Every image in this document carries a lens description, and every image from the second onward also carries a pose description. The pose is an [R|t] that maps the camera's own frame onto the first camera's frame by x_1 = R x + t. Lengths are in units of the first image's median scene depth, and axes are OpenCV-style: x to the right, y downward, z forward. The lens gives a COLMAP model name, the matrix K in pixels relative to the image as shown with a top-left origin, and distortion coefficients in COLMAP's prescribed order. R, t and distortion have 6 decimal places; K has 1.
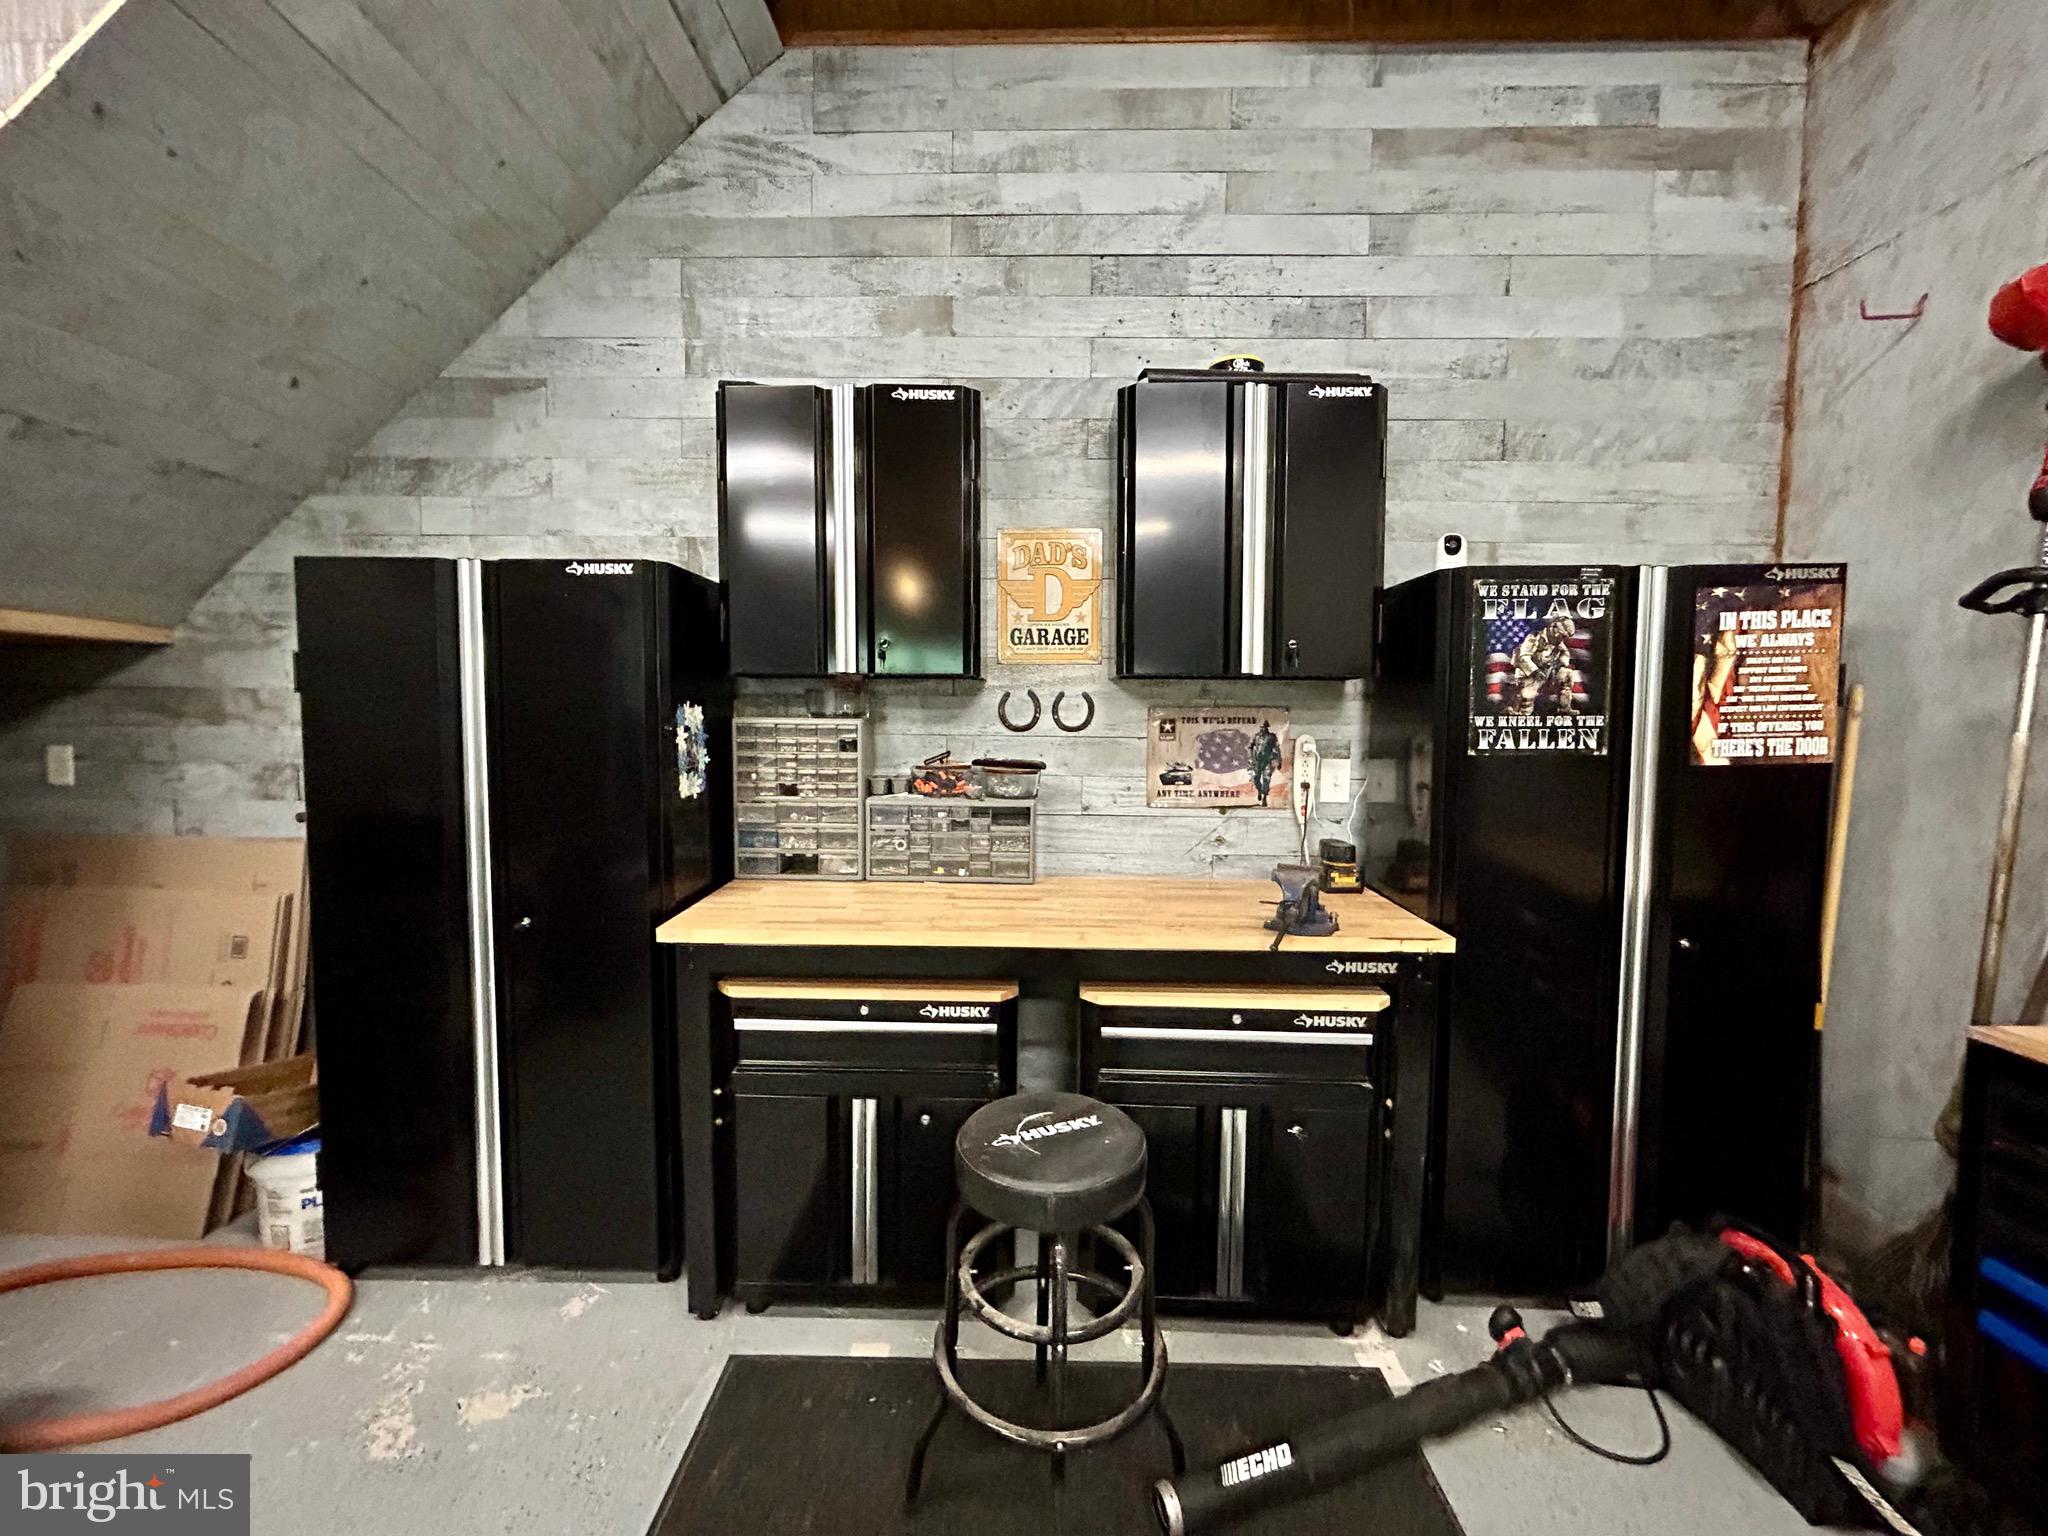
lens RADIAL K [[827.5, 0, 1025.4], [0, 827.5, 761.8], [0, 0, 1]] dist [0.002178, -0.000967]
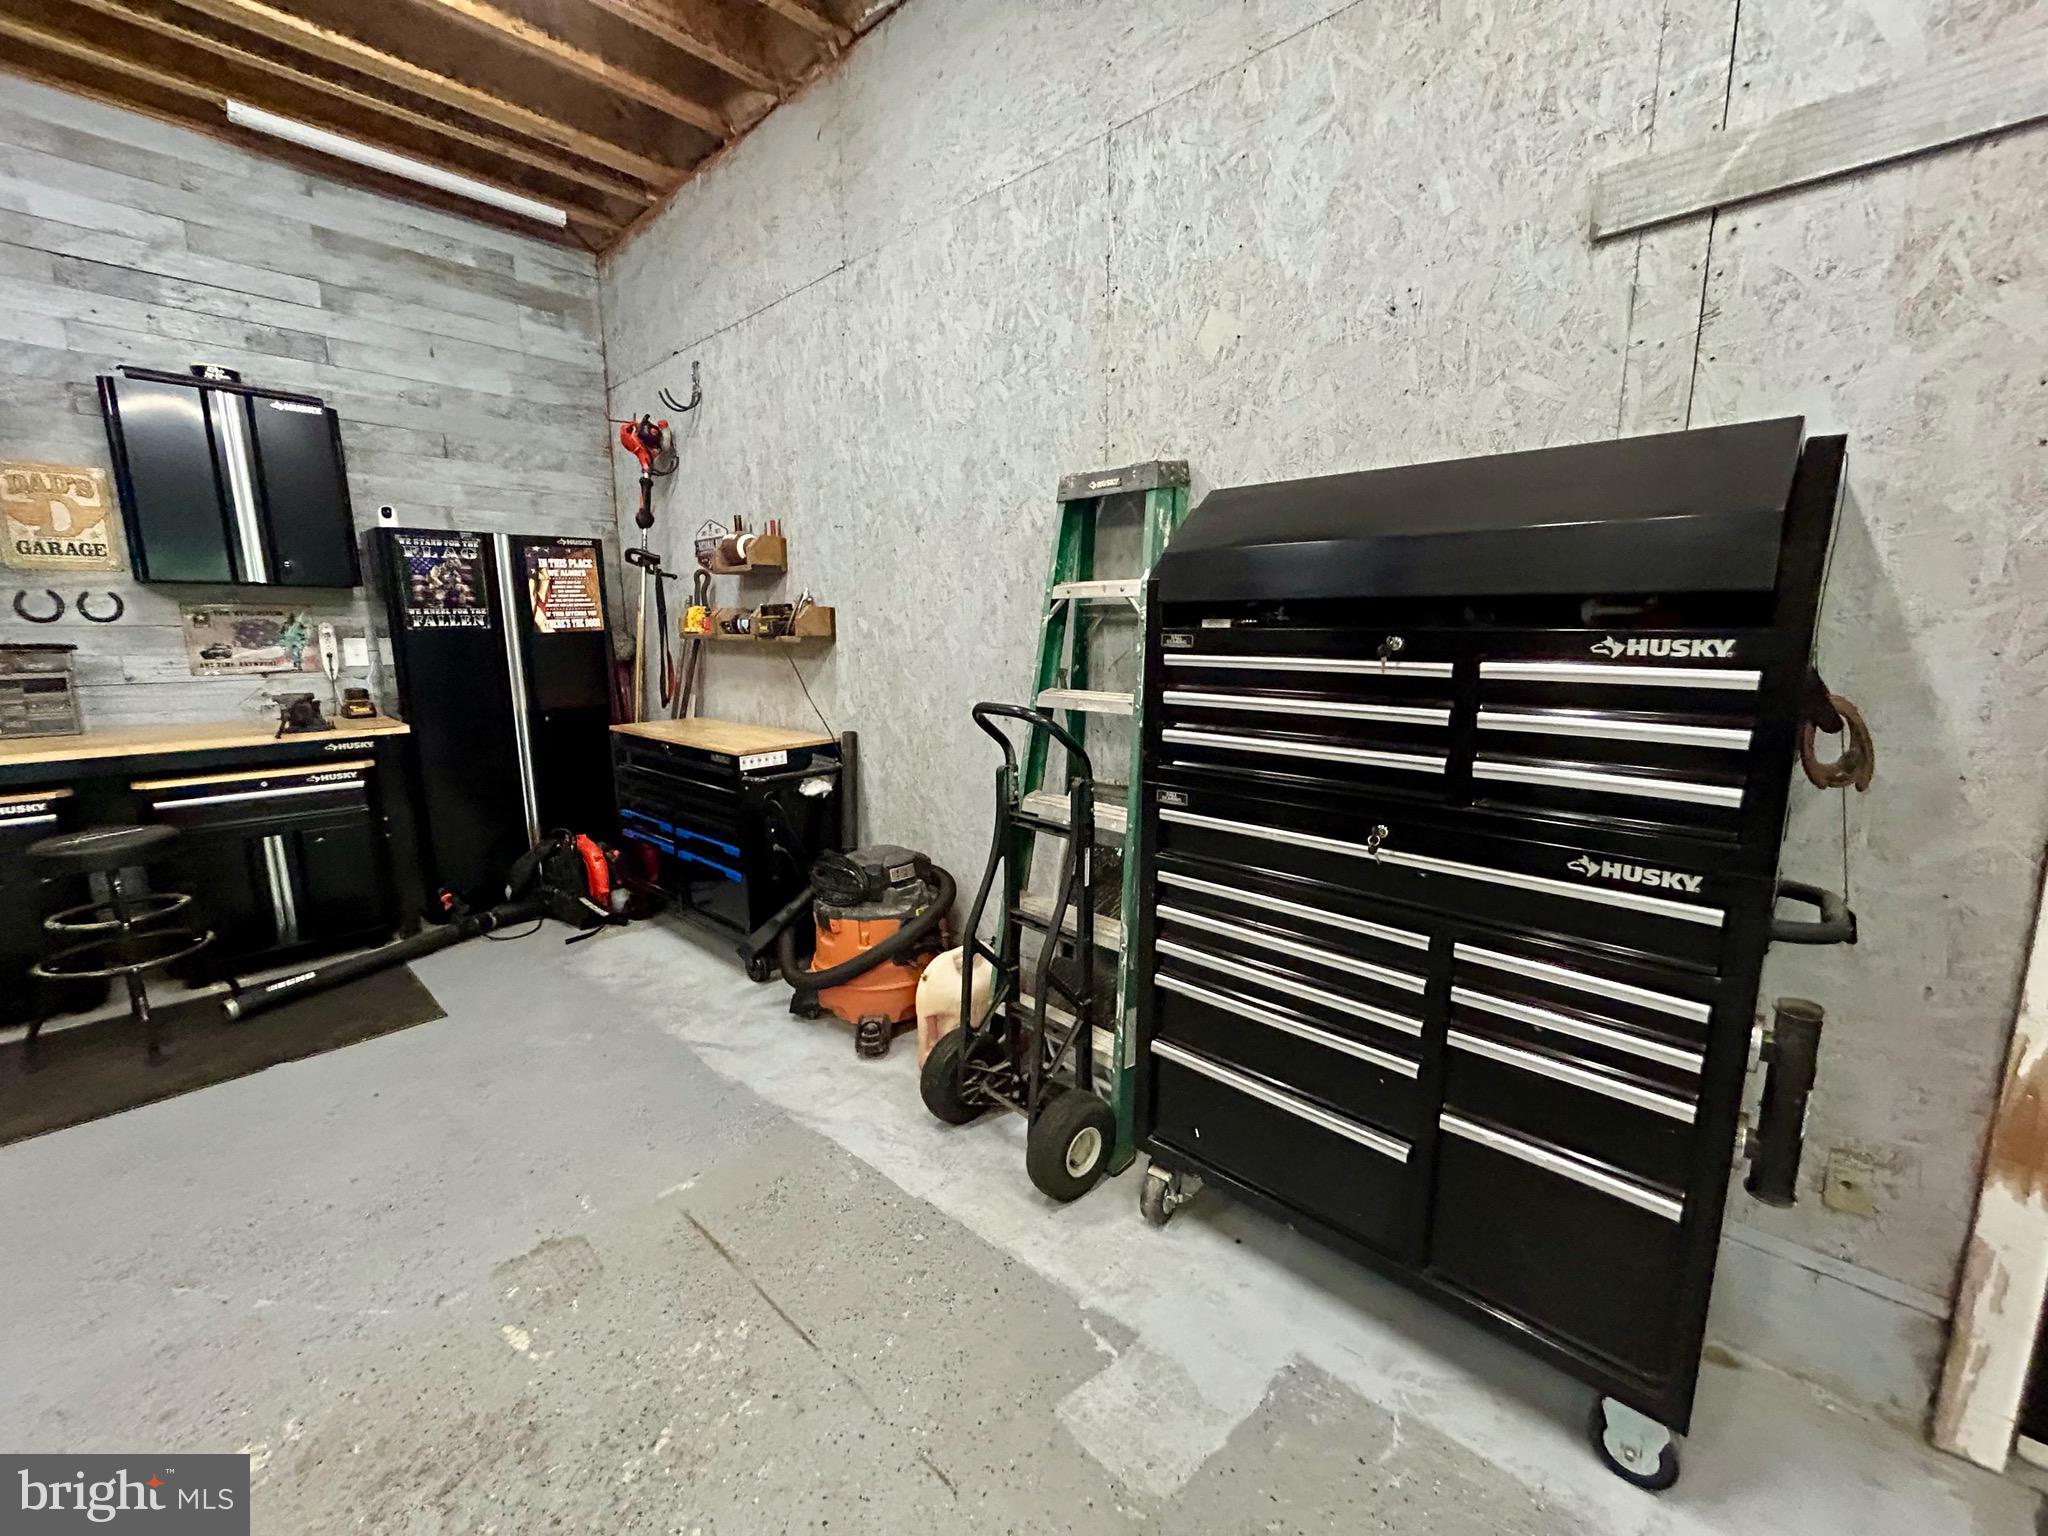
lens RADIAL K [[827.5, 0, 1028.1], [0, 827.5, 764.5], [0, 0, 1]] dist [0.002178, -0.000967]
pose [[0.670174, -0.134831, 0.729855, 0.052514], [0.052630, 0.989518, 0.134474, 0.094739], [-0.740336, -0.051708, 0.670245, -1.075683]]
